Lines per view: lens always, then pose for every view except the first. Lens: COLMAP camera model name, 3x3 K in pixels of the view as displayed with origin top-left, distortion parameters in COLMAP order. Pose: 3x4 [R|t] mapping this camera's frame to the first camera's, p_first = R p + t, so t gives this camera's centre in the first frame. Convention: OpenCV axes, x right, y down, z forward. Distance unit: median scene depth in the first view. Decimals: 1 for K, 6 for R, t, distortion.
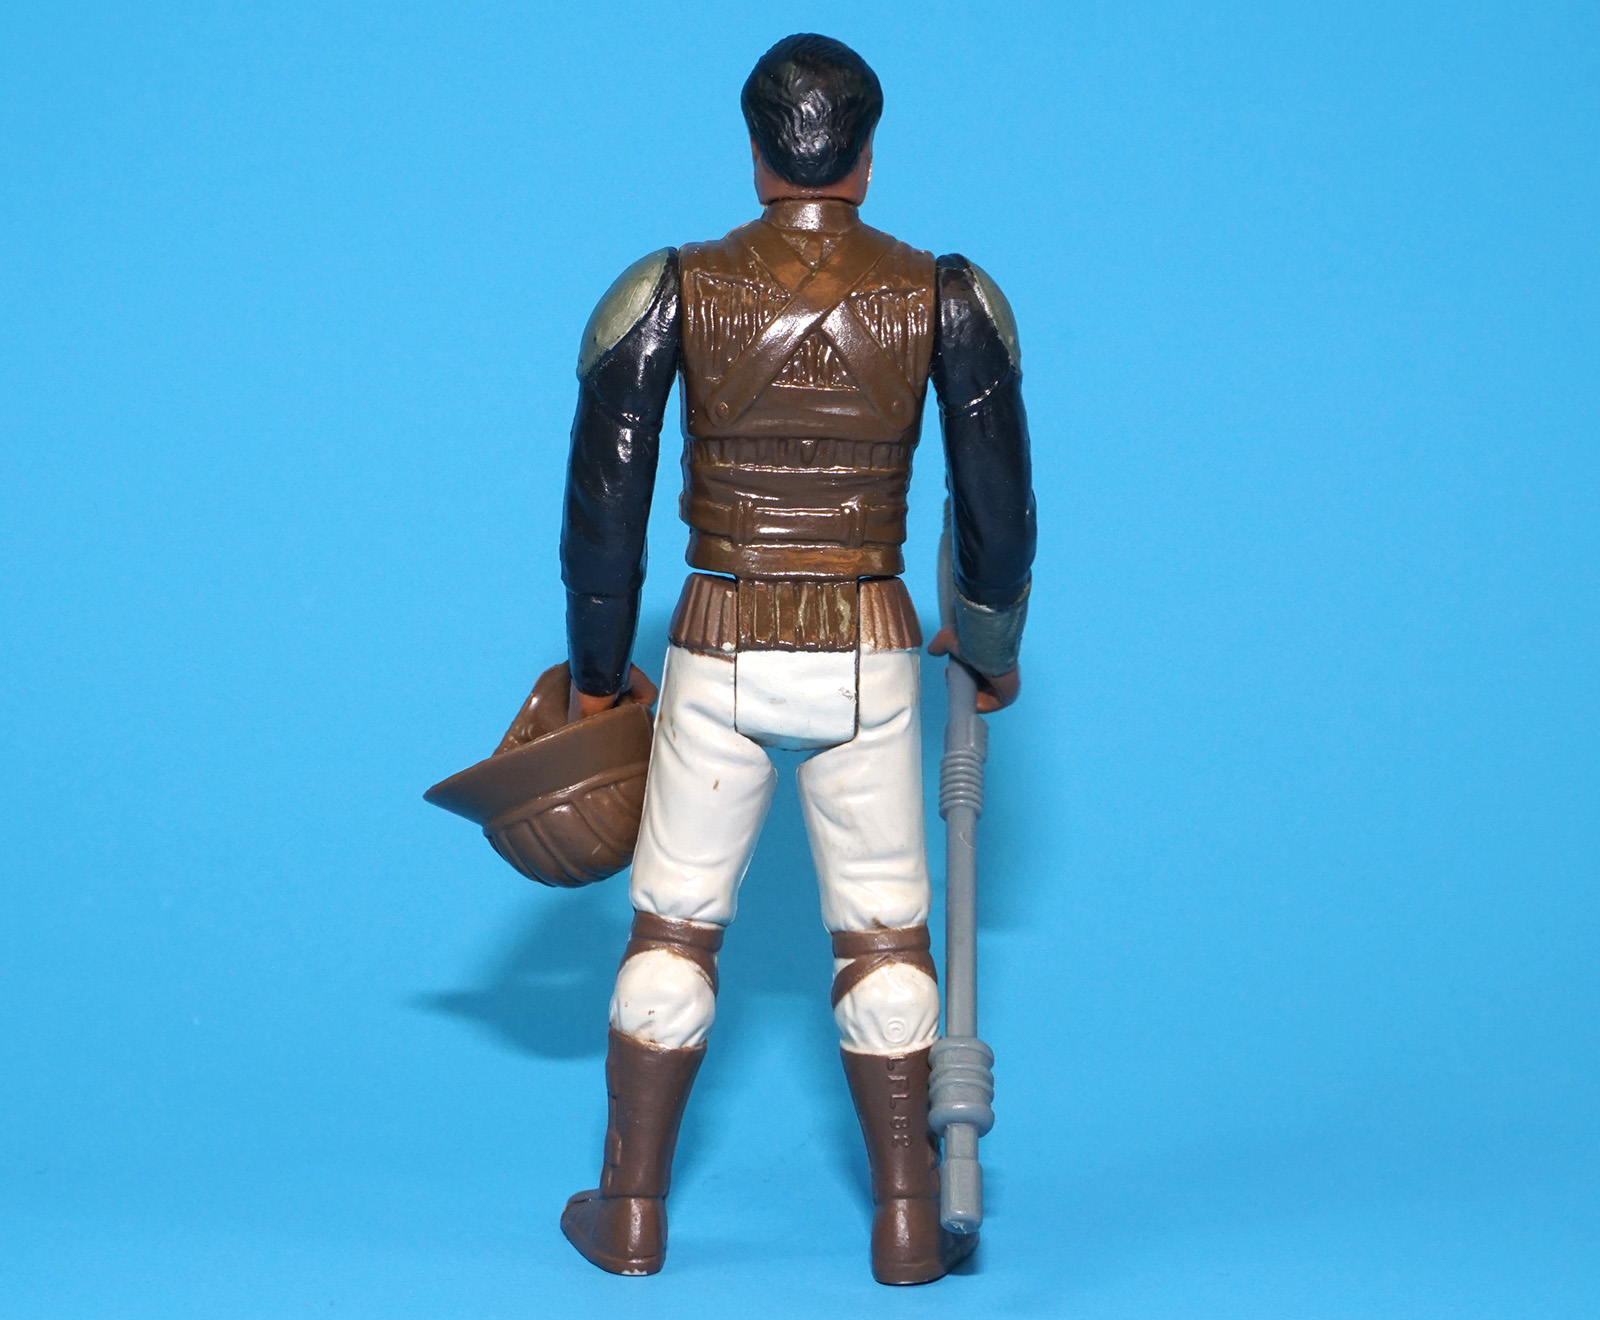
lens RADIAL K [[4697.5, 0, 800.0], [0, 4697.5, 660.0], [0, 0, 1]] dist [-0.020887, 0.419756]
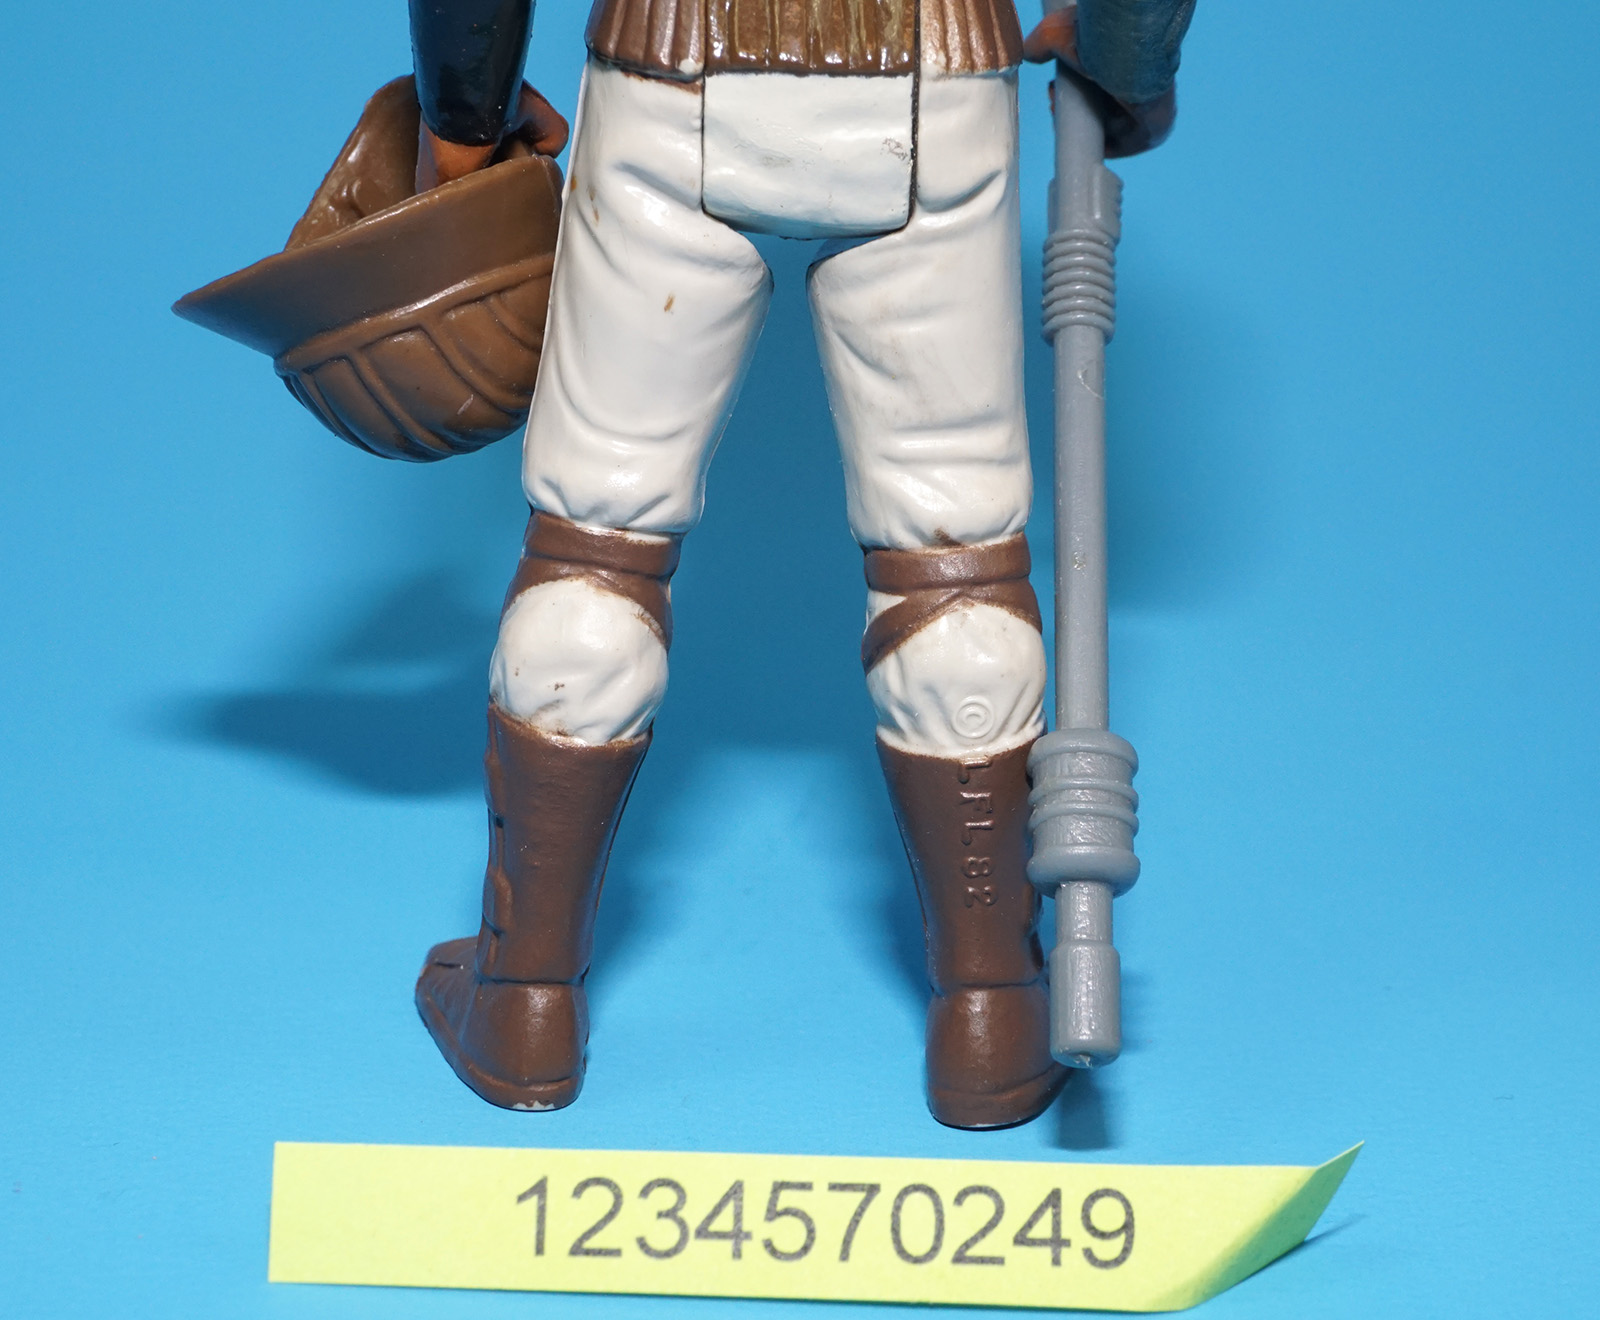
lens RADIAL K [[4697.5, 0, 800.0], [0, 4697.5, 660.0], [0, 0, 1]] dist [-0.020887, 0.419756]
pose [[0.999903, 0.001520, 0.013818, -0.009587], [-0.003738, 0.986792, 0.161947, -0.023862], [-0.013389, -0.161983, 0.986703, 0.418024]]
